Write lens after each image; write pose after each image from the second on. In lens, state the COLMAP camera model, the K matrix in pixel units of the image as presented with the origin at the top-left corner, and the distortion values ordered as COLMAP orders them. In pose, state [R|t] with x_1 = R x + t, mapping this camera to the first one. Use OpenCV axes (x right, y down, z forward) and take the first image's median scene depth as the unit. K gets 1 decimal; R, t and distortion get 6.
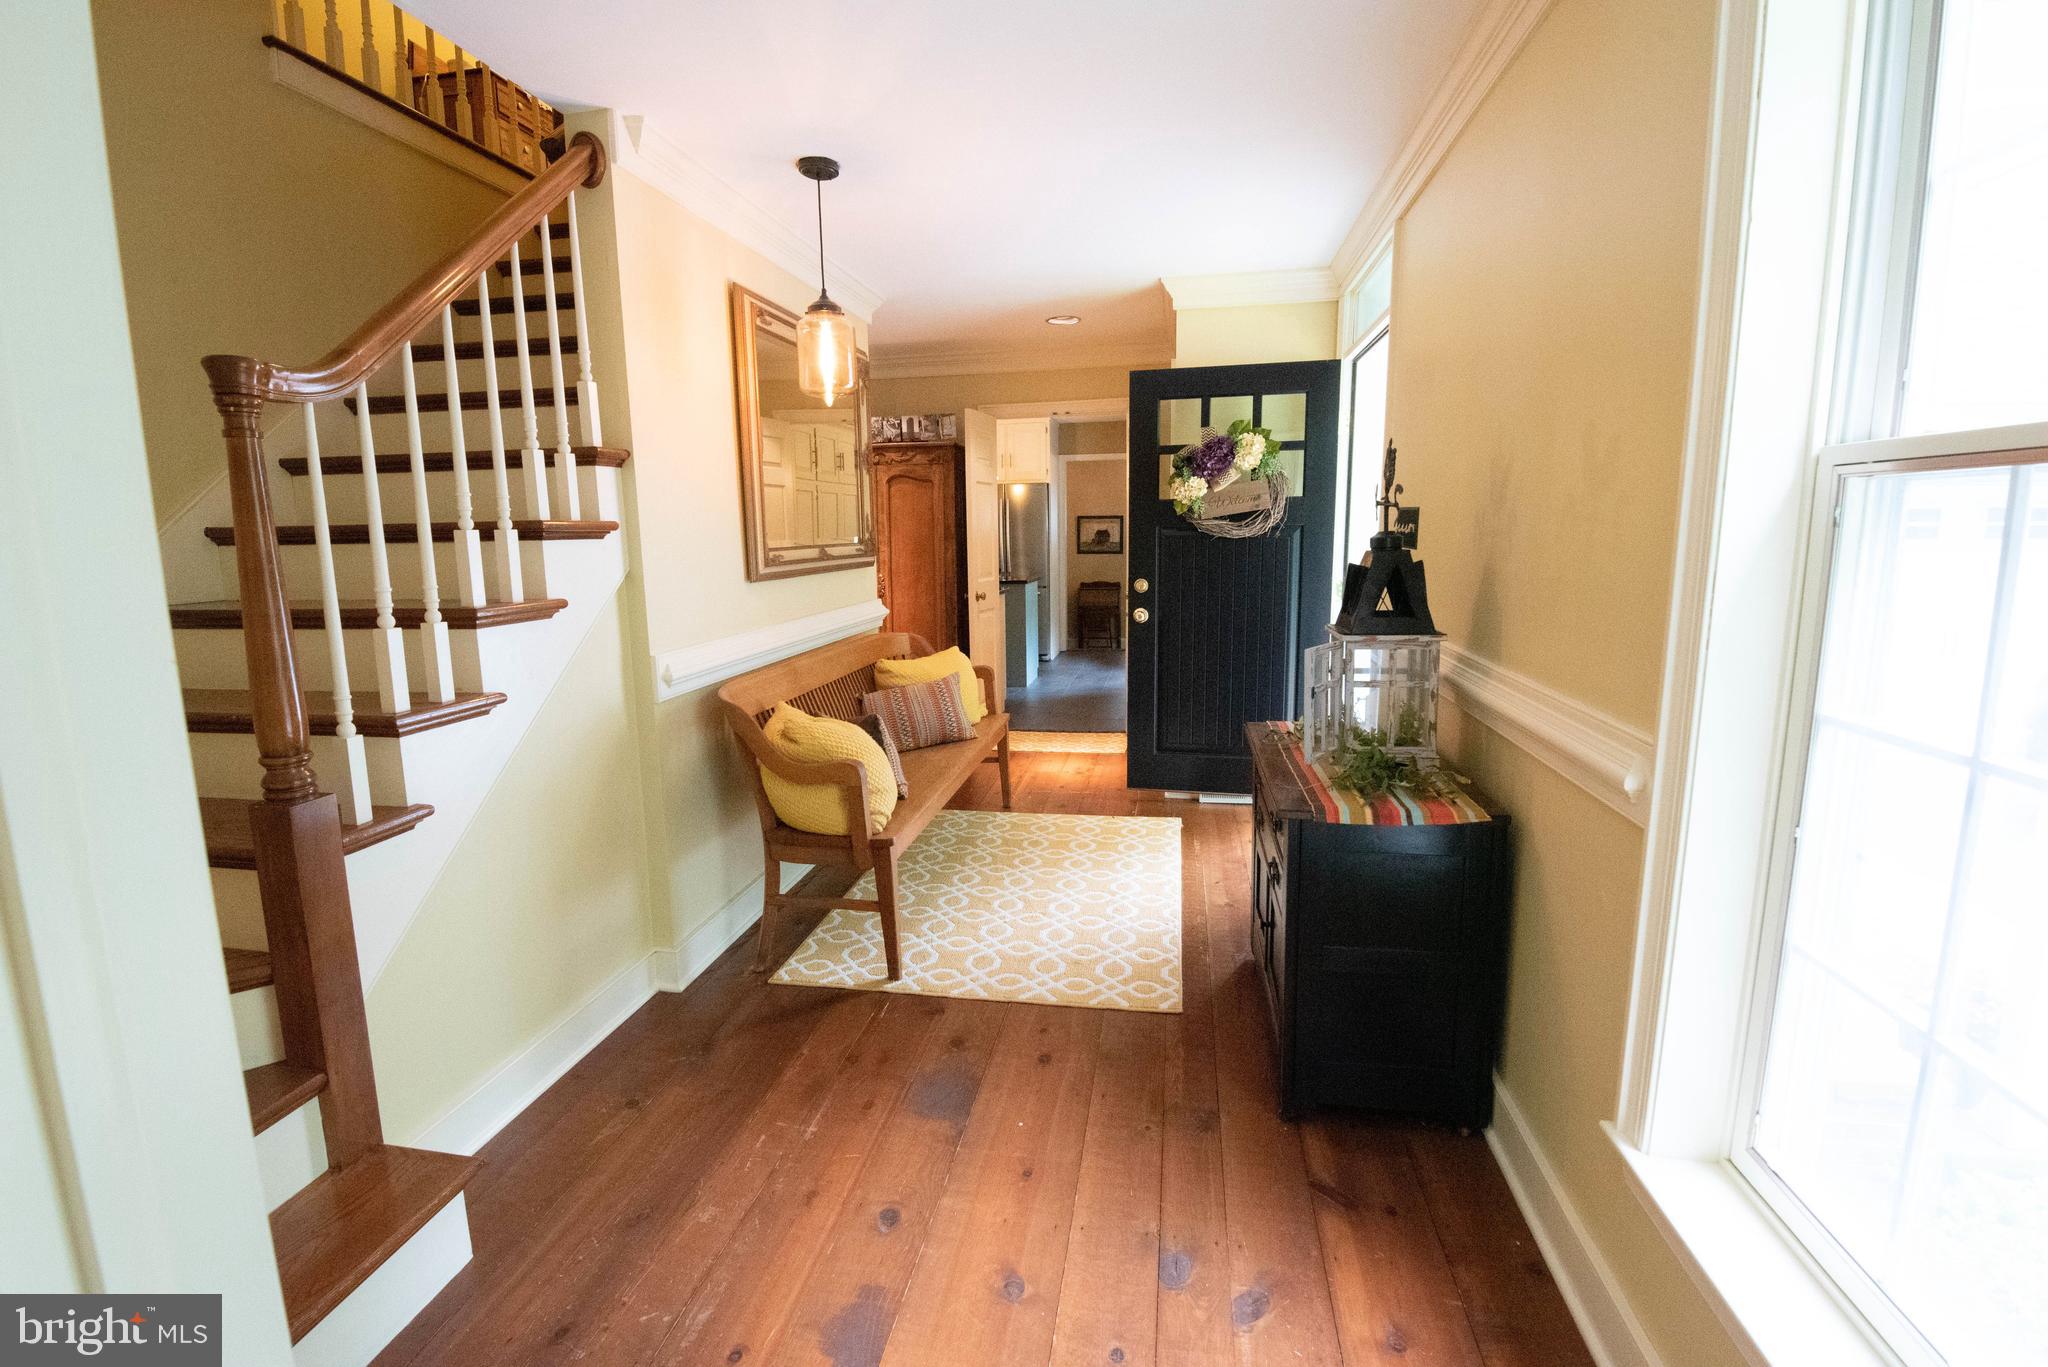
lens RADIAL K [[893.5, 0, 1019.8], [0, 893.5, 670.8], [0, 0, 1]] dist [-0.001824, -0.010580]
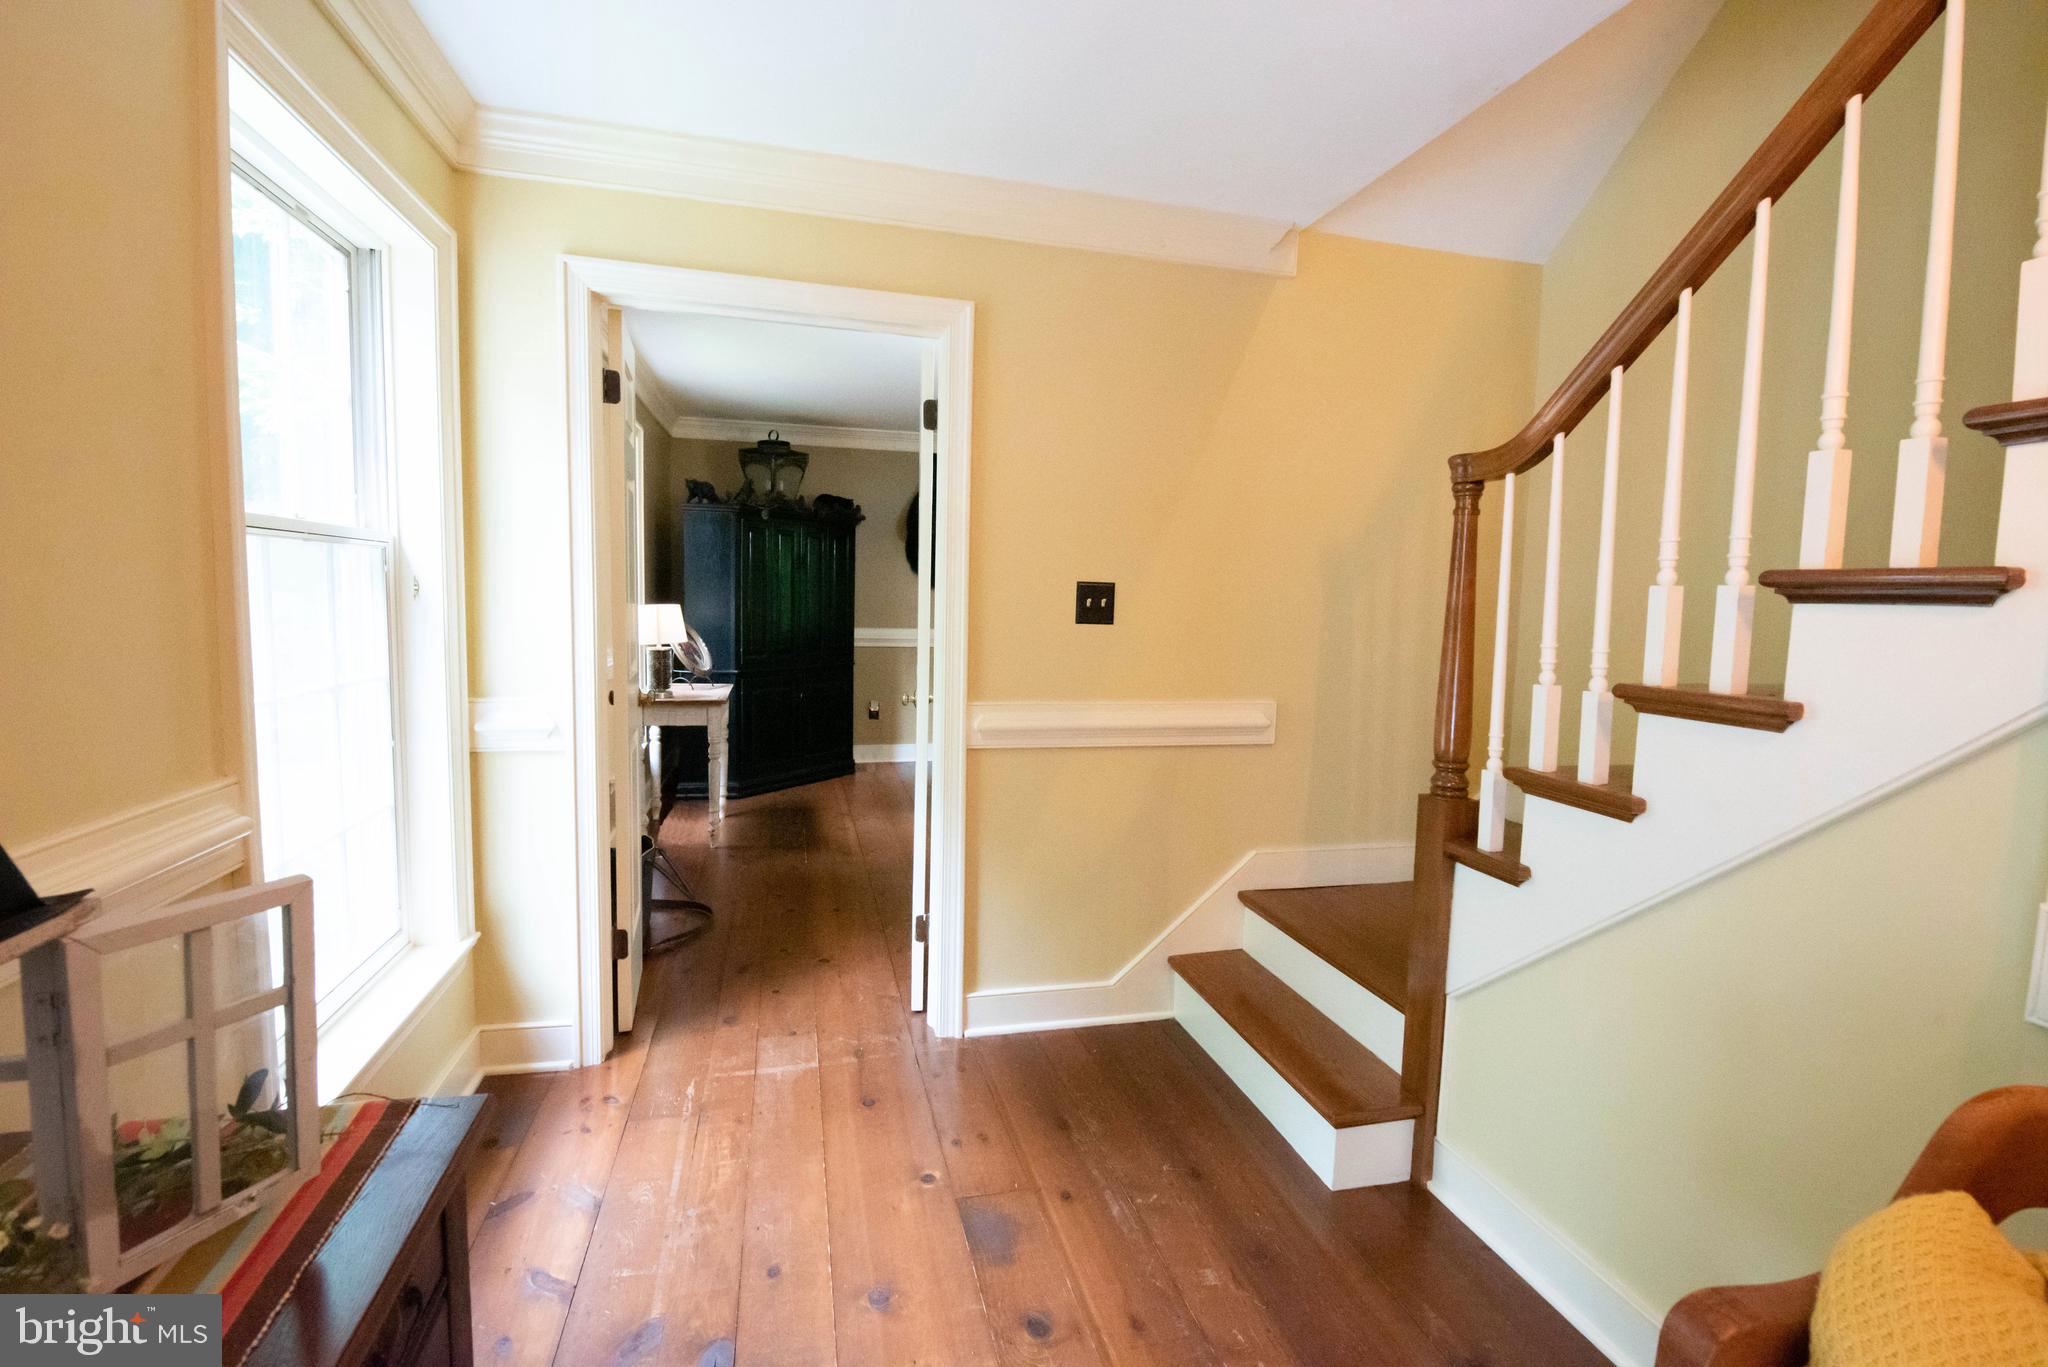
lens RADIAL K [[893.5, 0, 1019.8], [0, 893.5, 670.8], [0, 0, 1]] dist [-0.001824, -0.010580]
pose [[-0.914668, 0.028817, -0.403178, 0.137224], [-0.071327, 0.970296, 0.231166, -0.156455], [0.397864, 0.240197, -0.885443, 1.023777]]
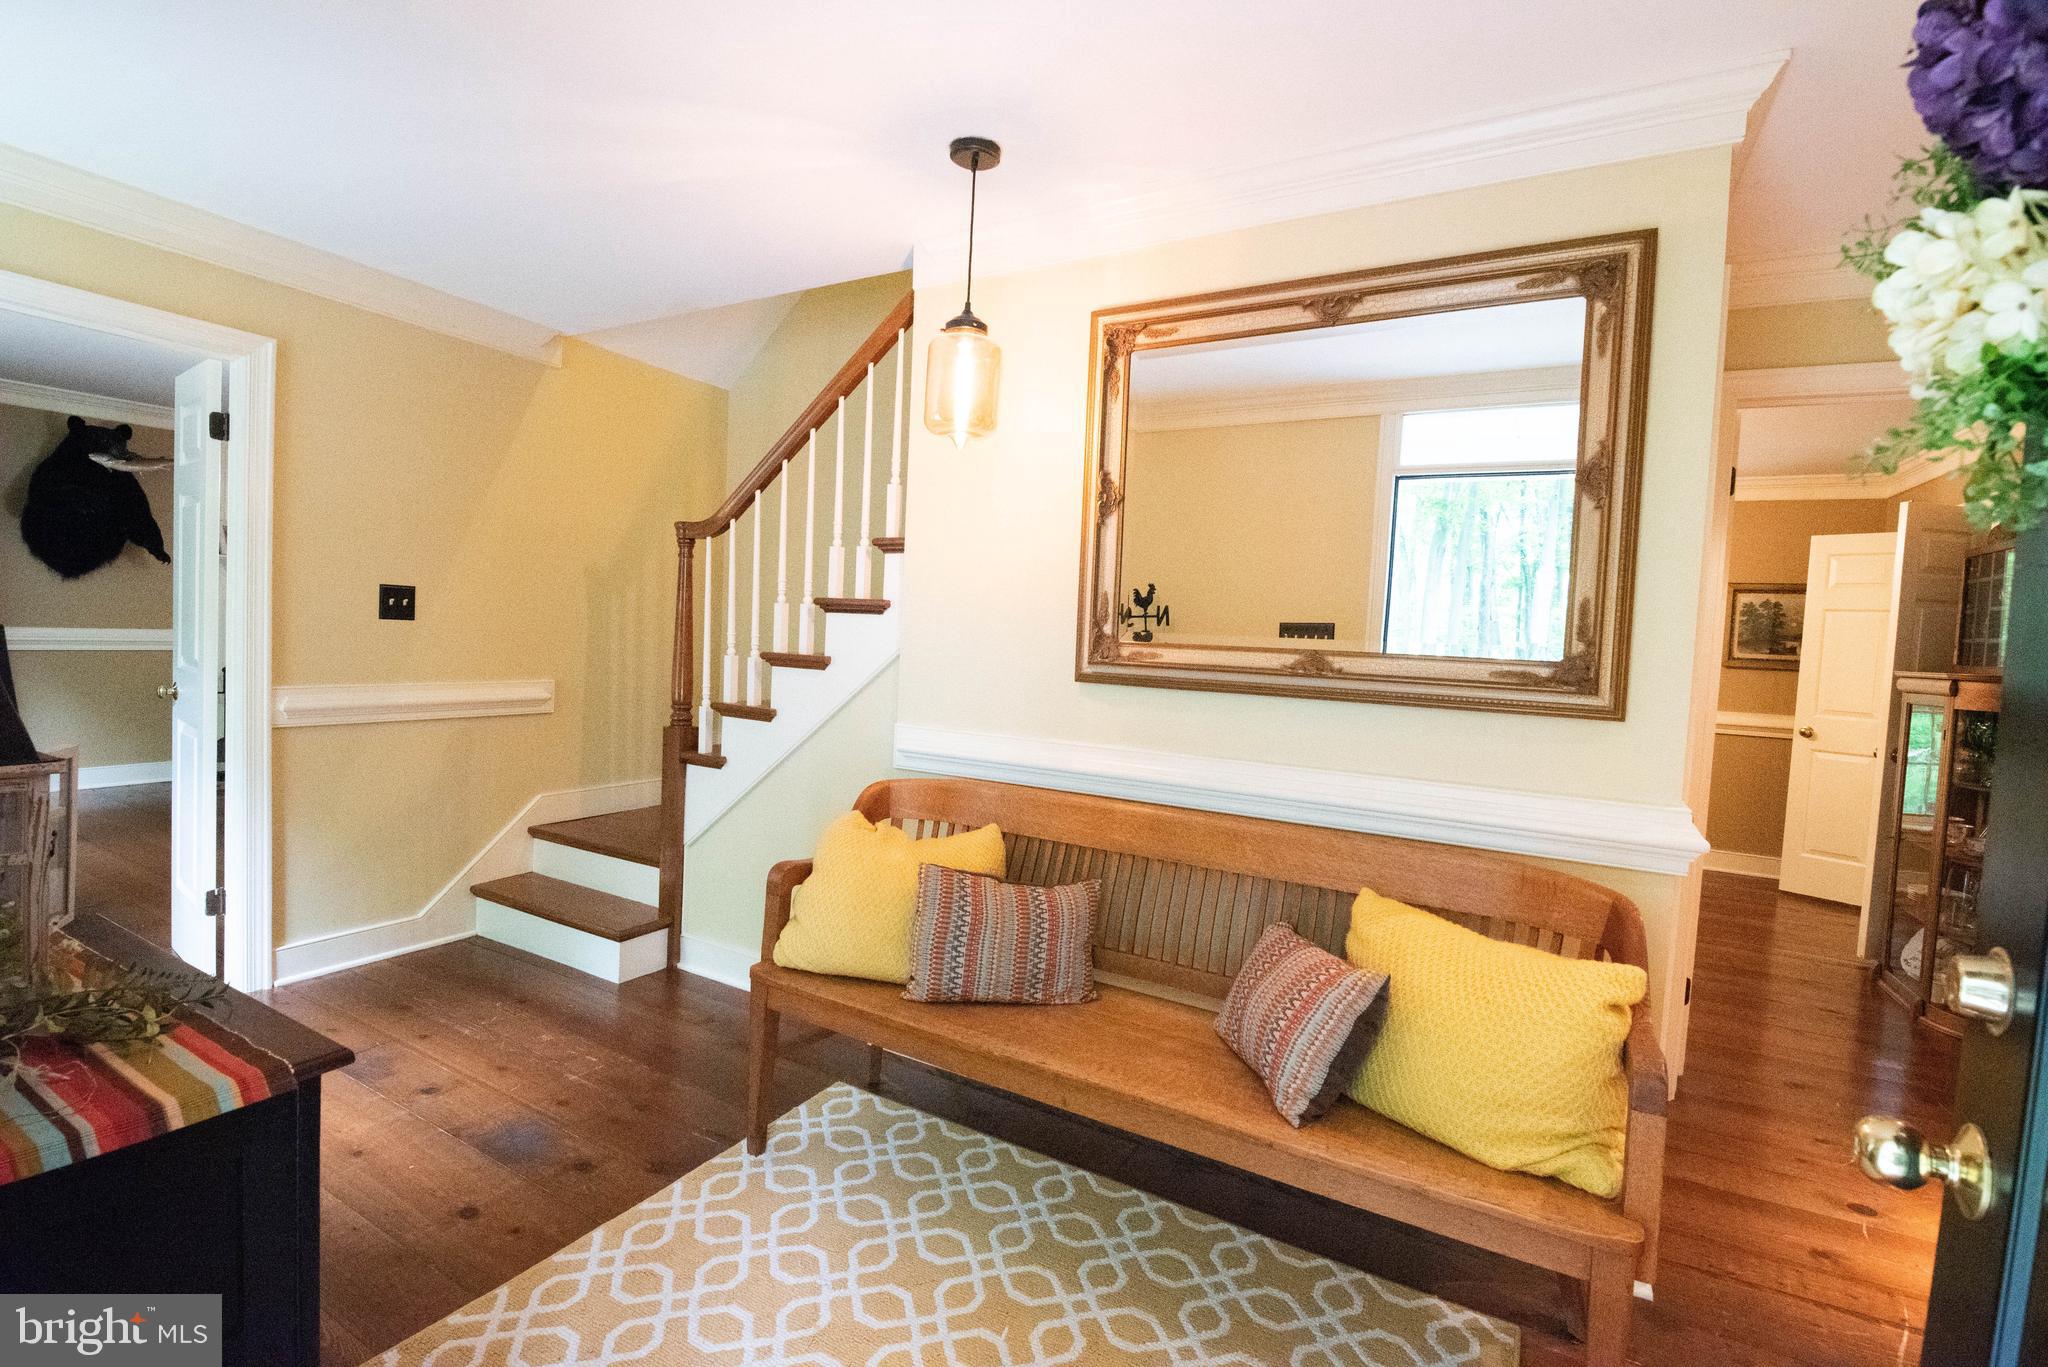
lens RADIAL K [[904.4, 0, 1023.0], [0, 904.4, 677.0], [0, 0, 1]] dist [-0.000732, -0.011363]
pose [[-0.332564, 0.047183, -0.941900, 0.508766], [-0.188172, 0.975345, 0.115297, -0.204677], [0.924117, 0.215583, -0.315486, 1.331112]]
